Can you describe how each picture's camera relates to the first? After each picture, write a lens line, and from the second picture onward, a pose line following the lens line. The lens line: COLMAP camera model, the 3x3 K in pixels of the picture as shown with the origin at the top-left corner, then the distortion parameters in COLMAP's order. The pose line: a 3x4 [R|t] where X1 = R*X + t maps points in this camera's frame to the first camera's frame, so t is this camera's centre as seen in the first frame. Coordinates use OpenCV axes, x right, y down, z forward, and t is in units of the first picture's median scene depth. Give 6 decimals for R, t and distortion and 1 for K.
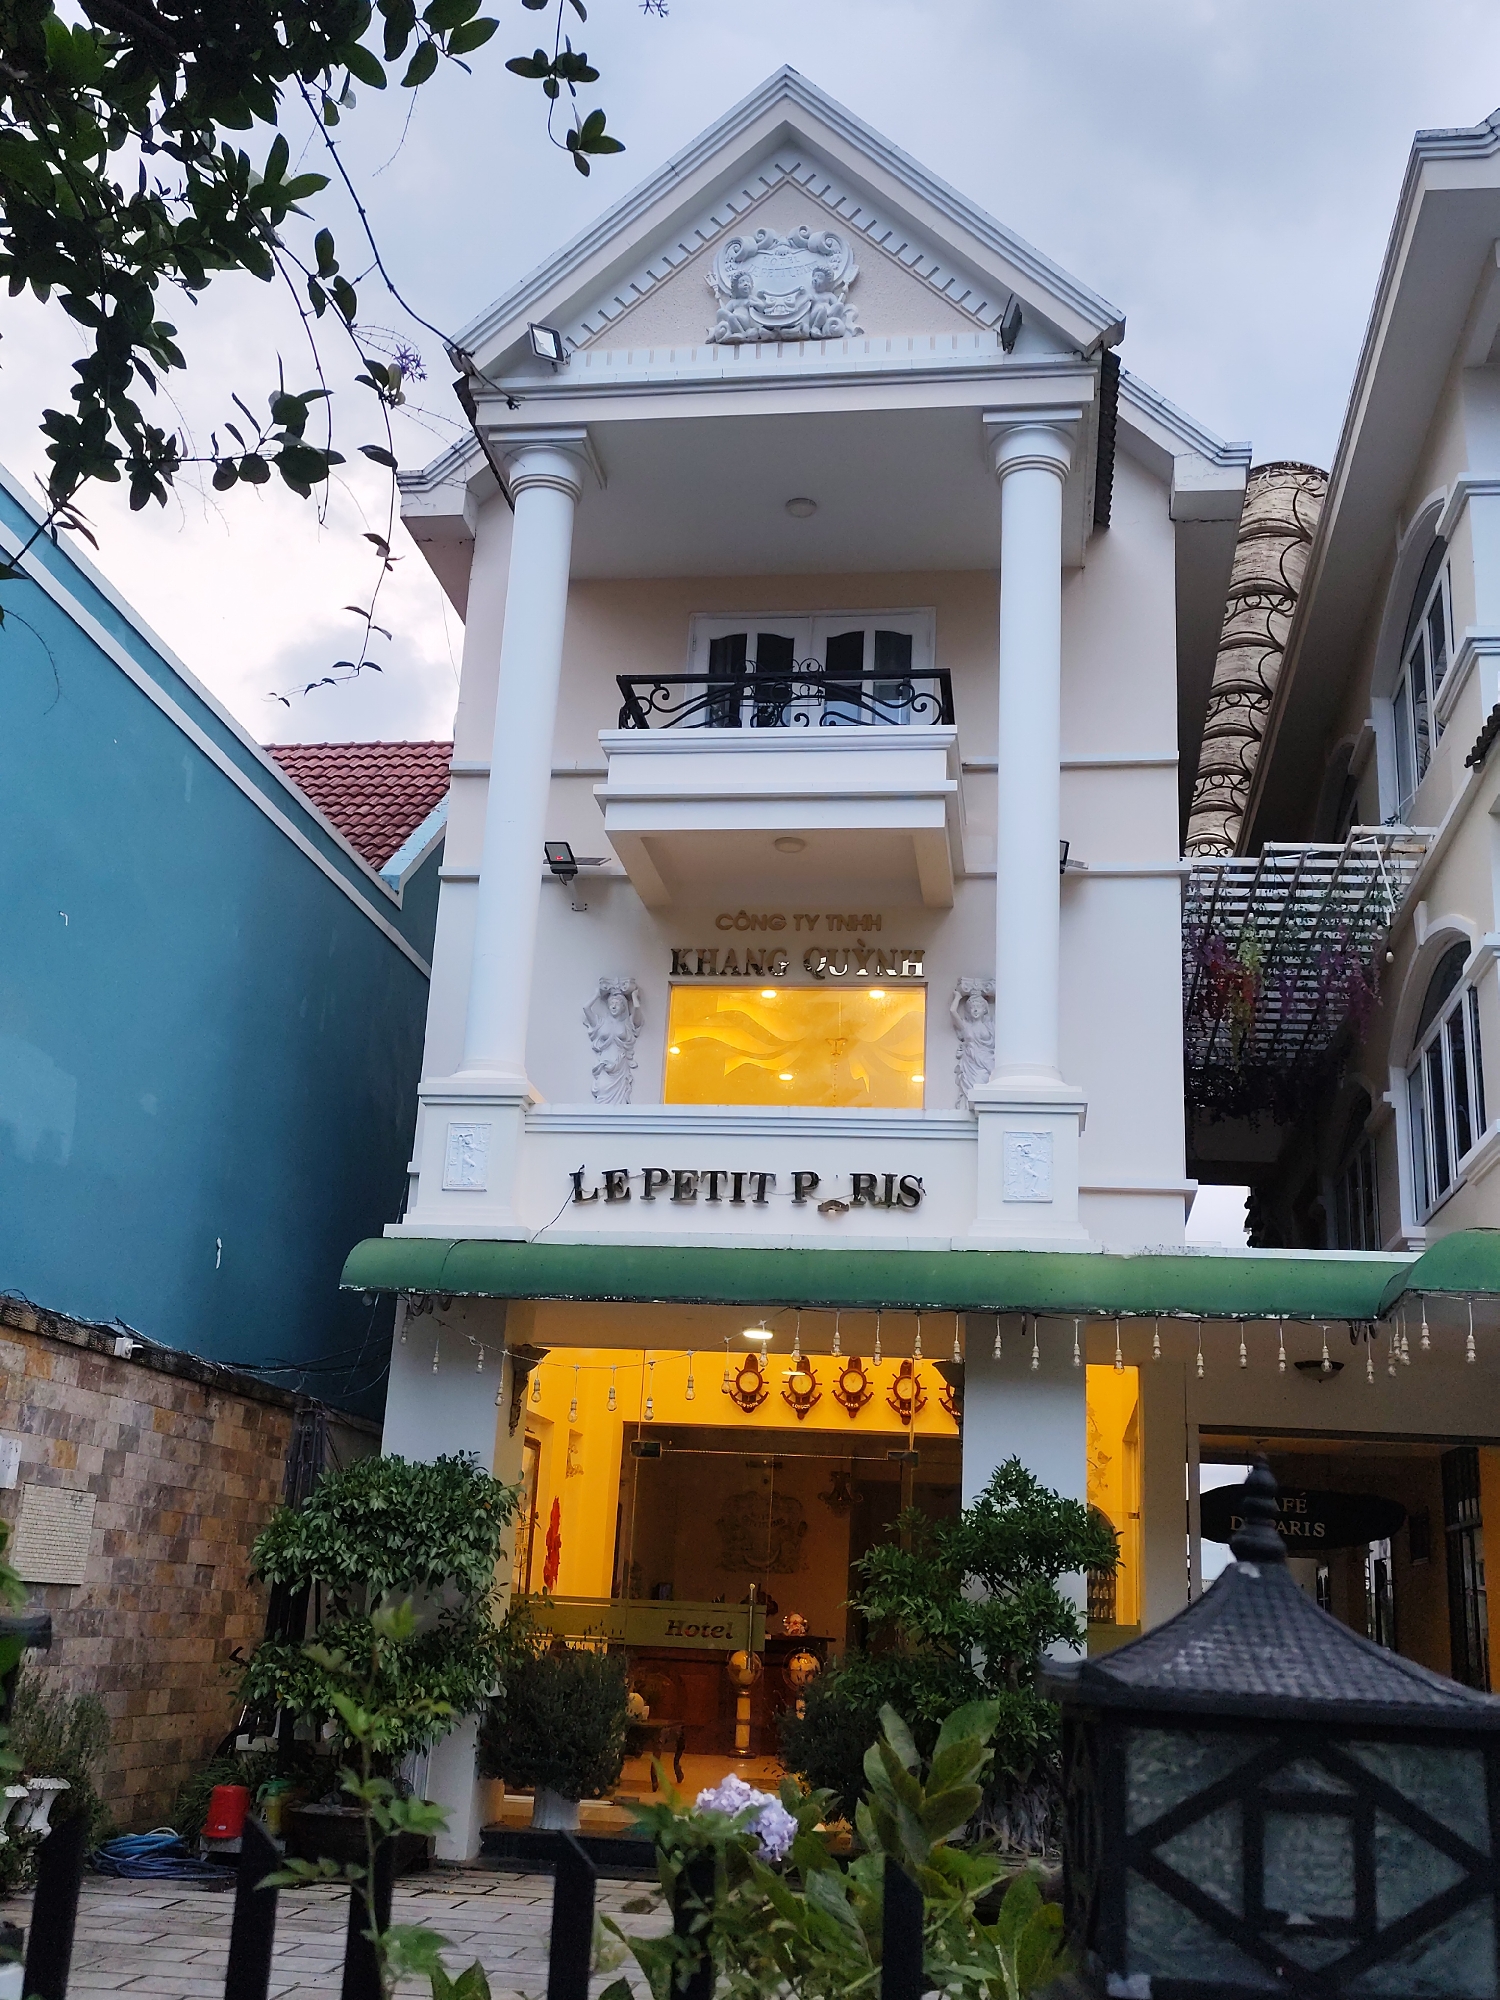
lens RADIAL K [[1974.4, 0, 750.0], [0, 1974.4, 1000.0], [0, 0, 1]] dist [0.056813, -0.013016]
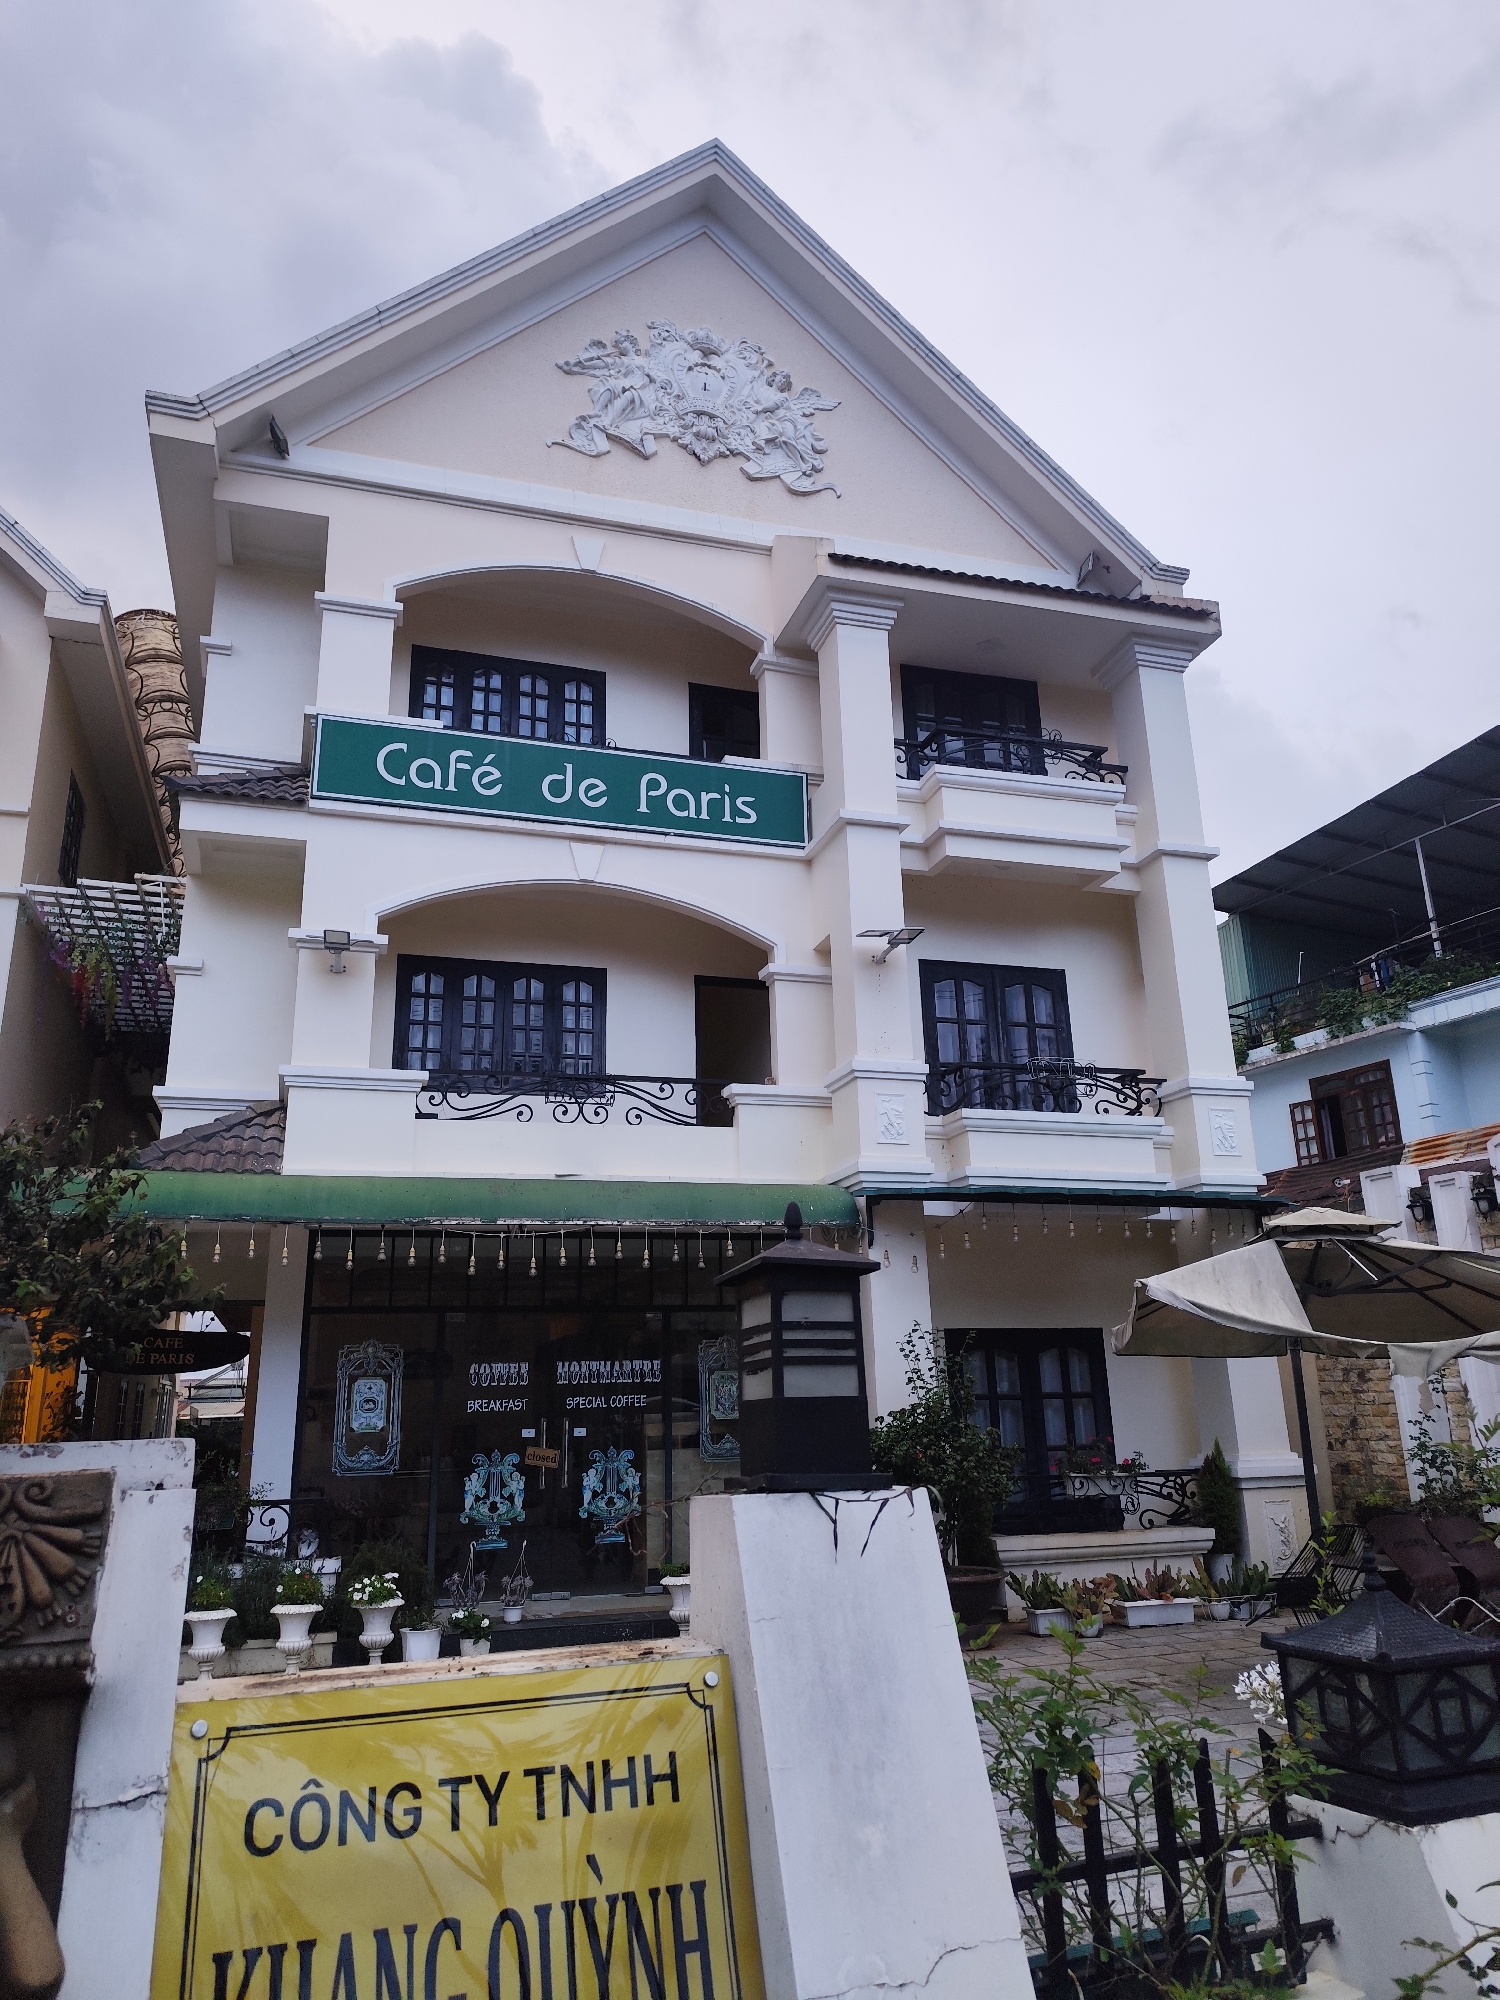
lens RADIAL K [[1305.6, 0, 750.0], [0, 1305.6, 1000.0], [0, 0, 1]] dist [0.034791, -0.001709]
pose [[0.900882, 0.051393, 0.431010, 0.282593], [-0.060450, 0.998144, 0.007332, -0.028925], [-0.429833, -0.032660, 0.902317, -0.039490]]
